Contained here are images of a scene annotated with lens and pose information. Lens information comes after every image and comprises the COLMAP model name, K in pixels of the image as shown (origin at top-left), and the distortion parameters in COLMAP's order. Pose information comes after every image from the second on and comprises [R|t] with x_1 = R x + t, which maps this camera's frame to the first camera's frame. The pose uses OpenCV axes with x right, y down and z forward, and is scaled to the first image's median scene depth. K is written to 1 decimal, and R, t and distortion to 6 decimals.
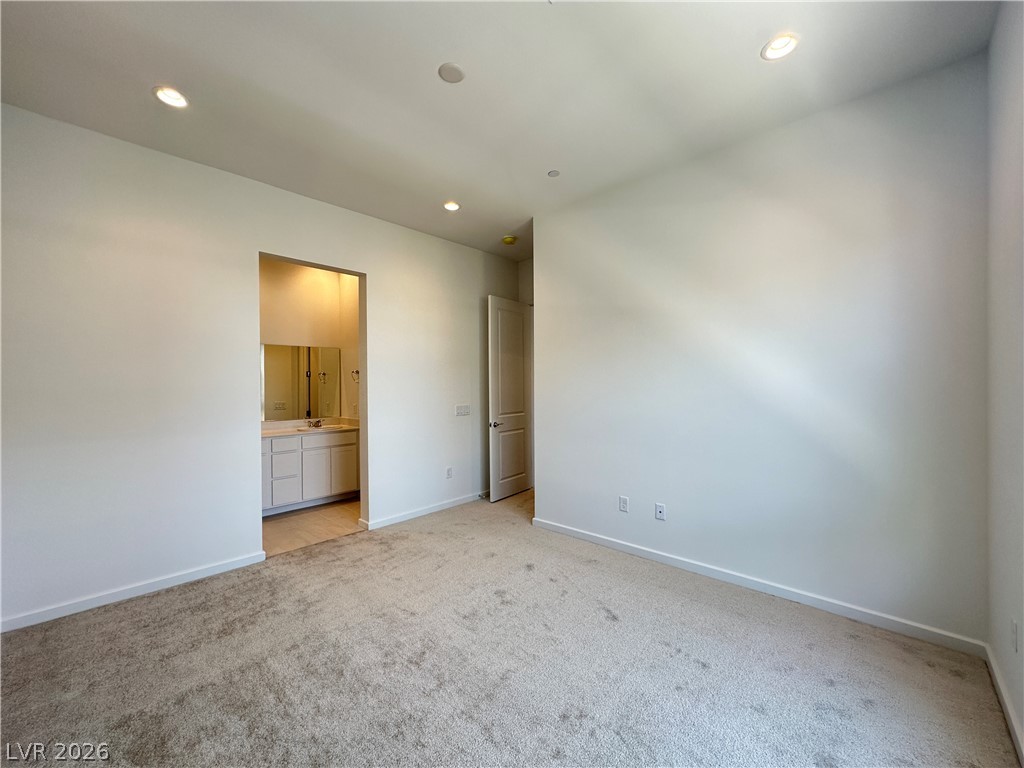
lens RADIAL K [[405.8, 0, 512.0], [0, 405.8, 384.0], [0, 0, 1]] dist [-0.000181, -0.000109]
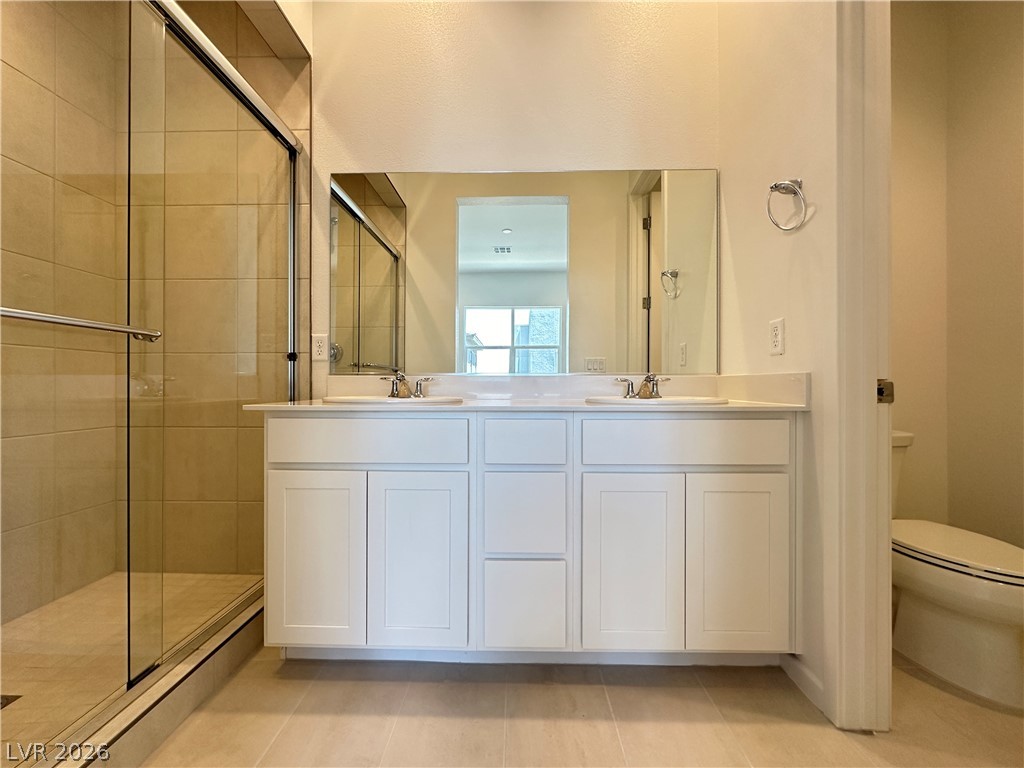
lens RADIAL K [[405.8, 0, 512.0], [0, 405.8, 384.0], [0, 0, 1]] dist [-0.000181, -0.000109]
pose [[0.669423, 0.011660, -0.742790, -0.309155], [-0.012217, 0.999914, 0.004686, 0.095041], [0.742781, 0.005937, 0.669509, 0.696879]]
